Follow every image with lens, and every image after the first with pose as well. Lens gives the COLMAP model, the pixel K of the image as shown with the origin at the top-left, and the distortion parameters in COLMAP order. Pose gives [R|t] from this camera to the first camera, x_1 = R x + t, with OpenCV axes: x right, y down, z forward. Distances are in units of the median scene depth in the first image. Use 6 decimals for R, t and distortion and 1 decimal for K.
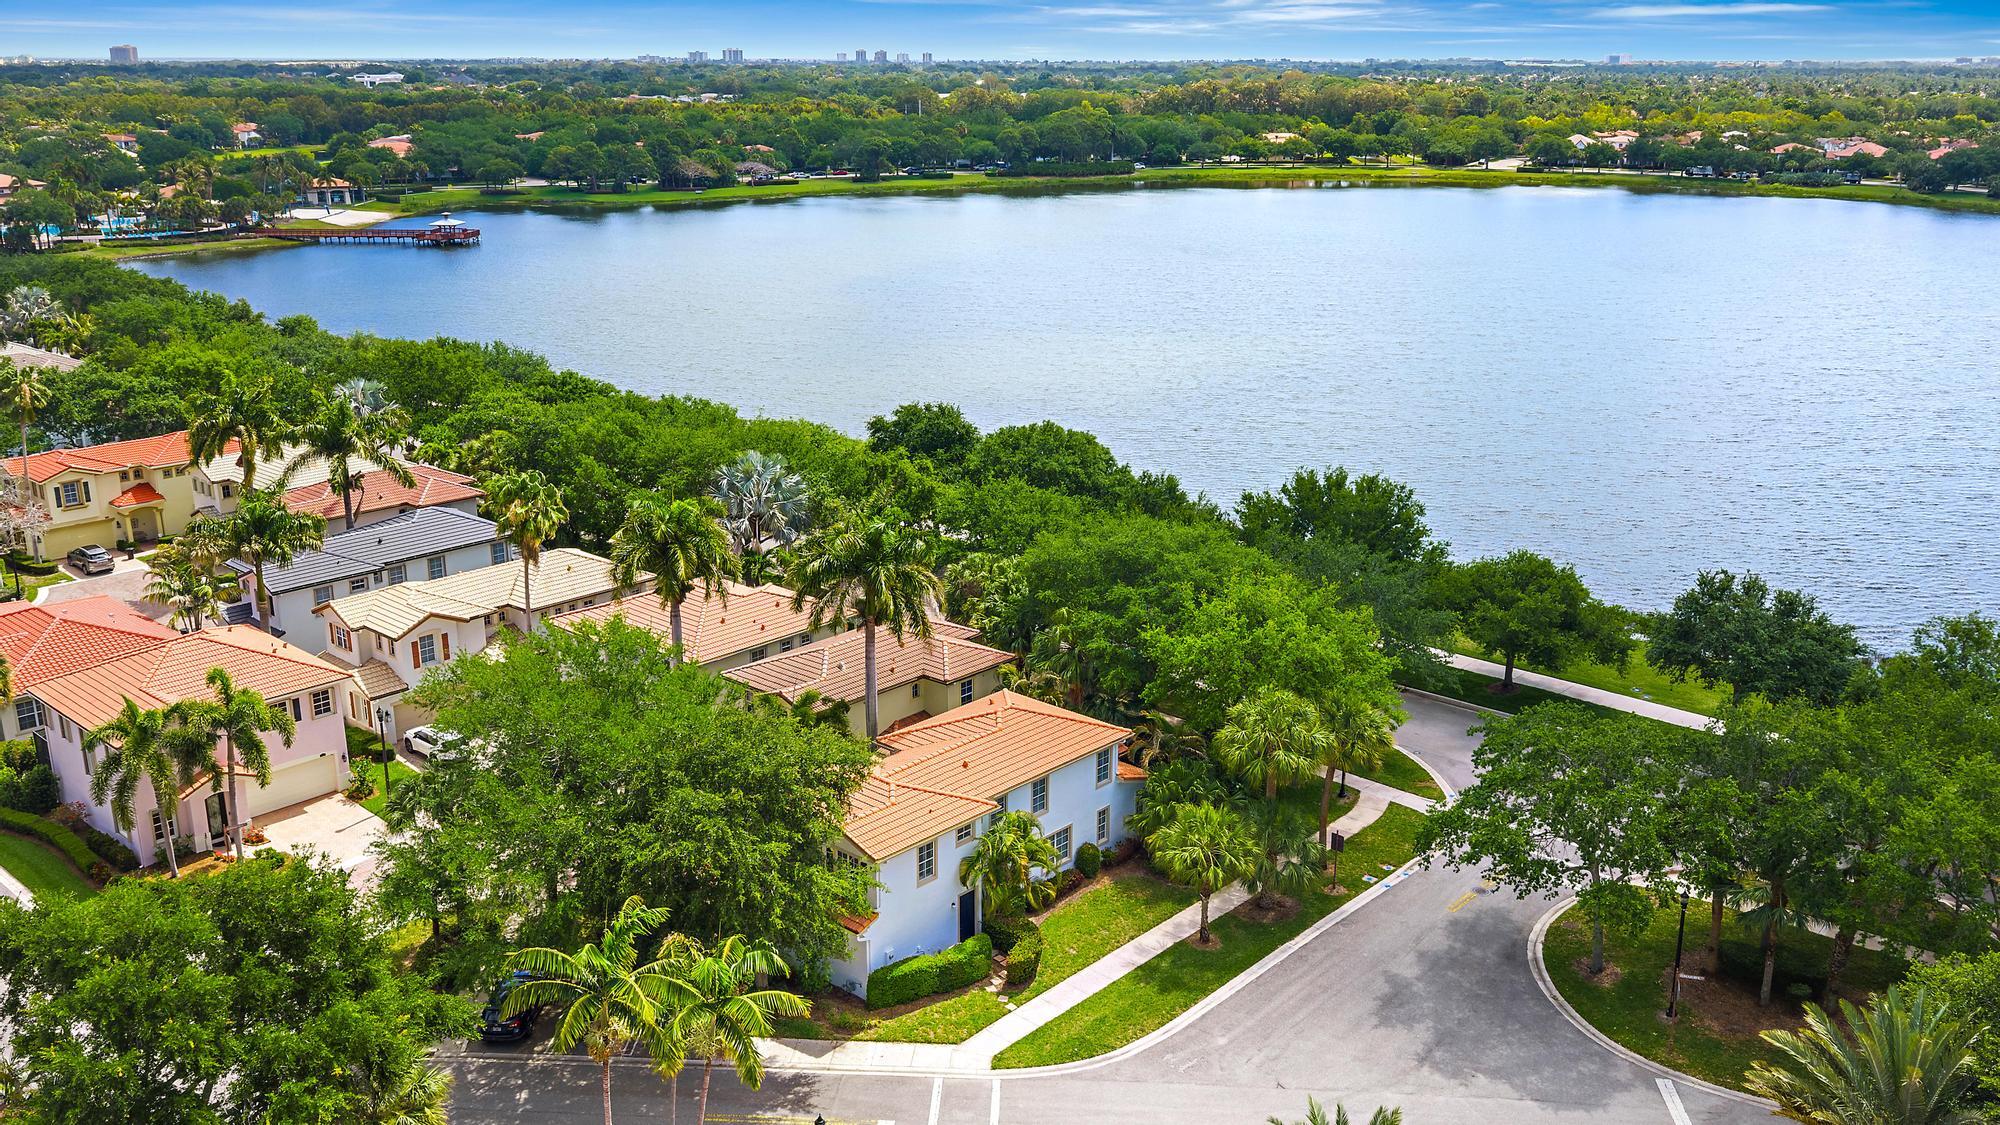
lens RADIAL K [[1677.4, 0, 1000.0], [0, 1677.4, 562.5], [0, 0, 1]] dist [0.007351, 0.001192]
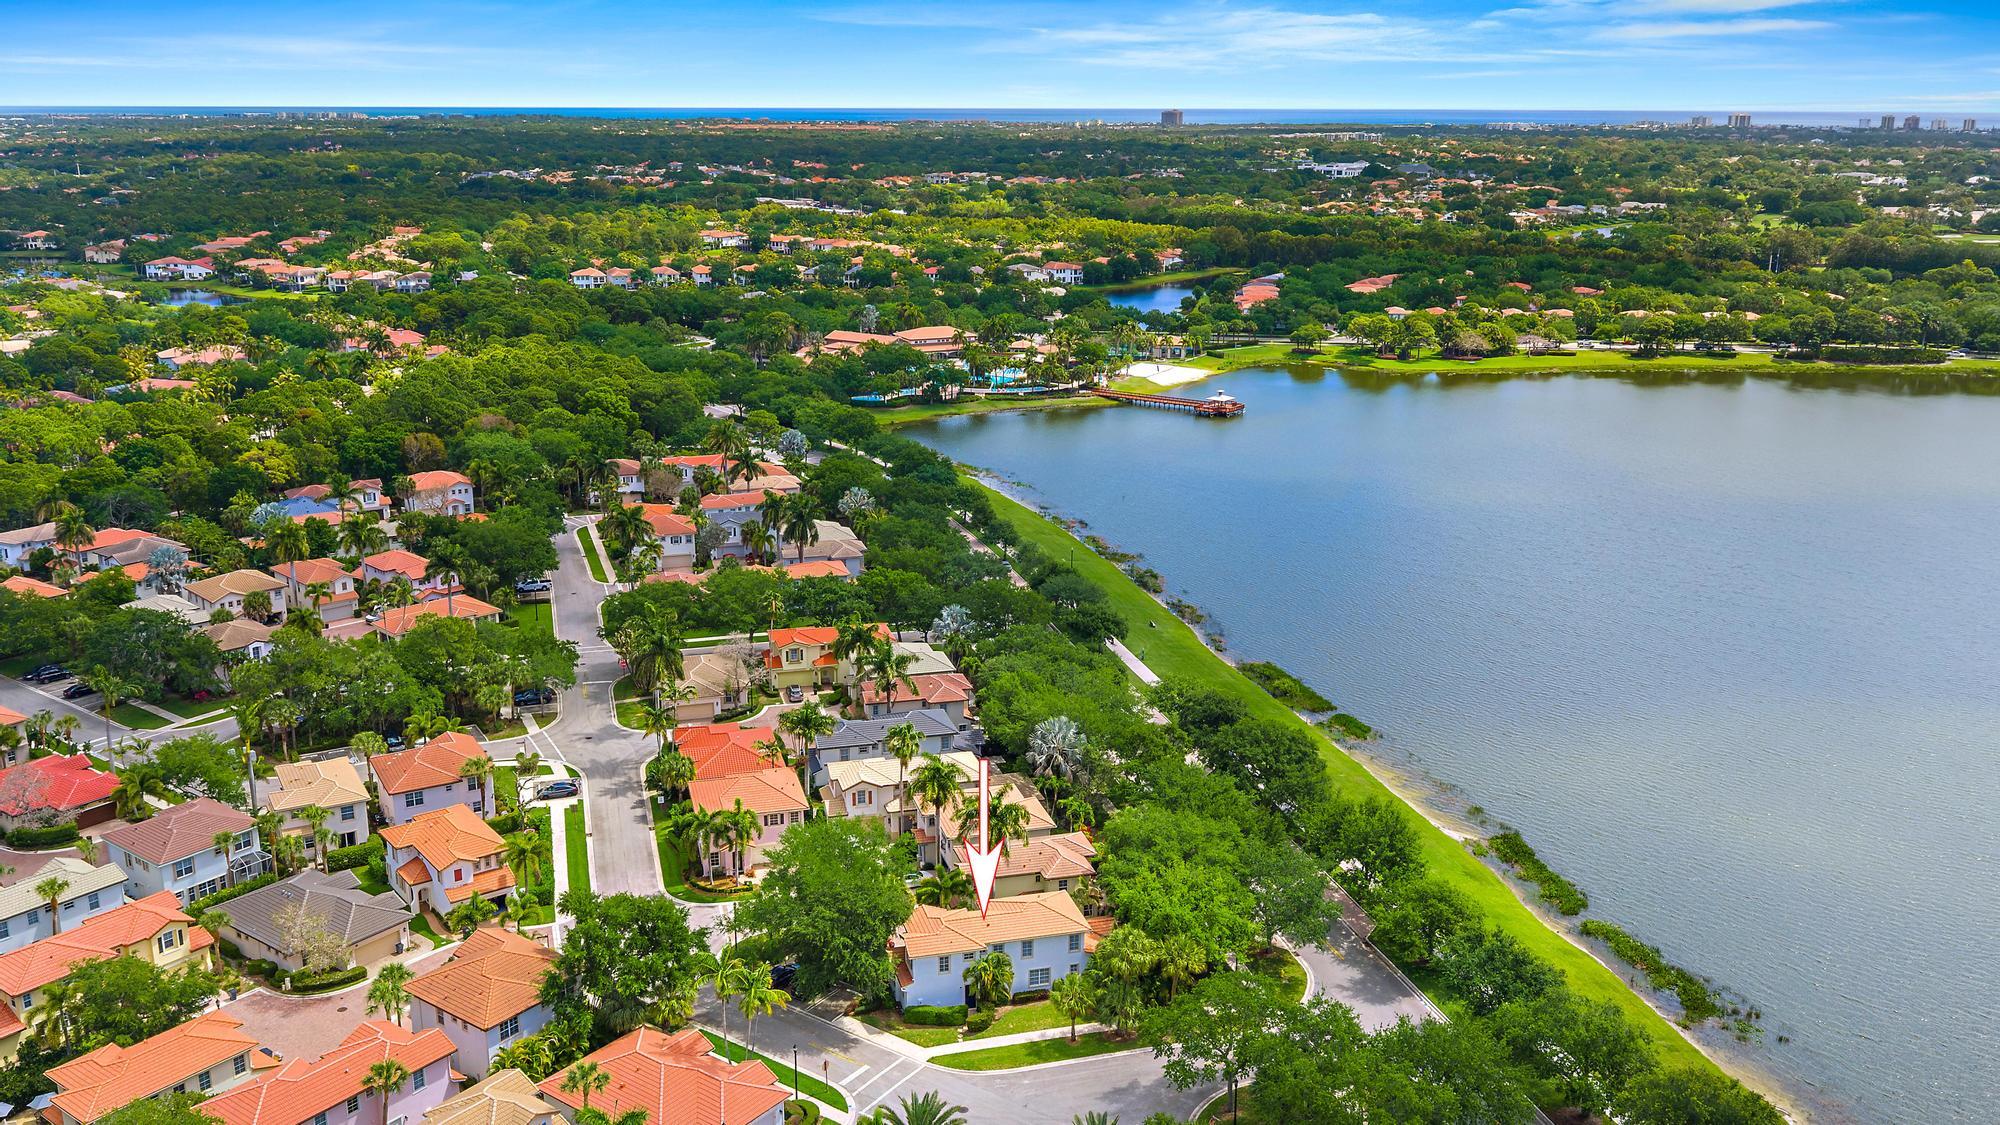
lens RADIAL K [[1677.4, 0, 1000.0], [0, 1677.4, 562.5], [0, 0, 1]] dist [0.007351, 0.001192]
pose [[0.840247, 0.141049, -0.523535, 0.595335], [-0.152927, 0.988020, 0.020749, -0.215881], [0.520190, 0.062628, 0.851751, -0.465542]]
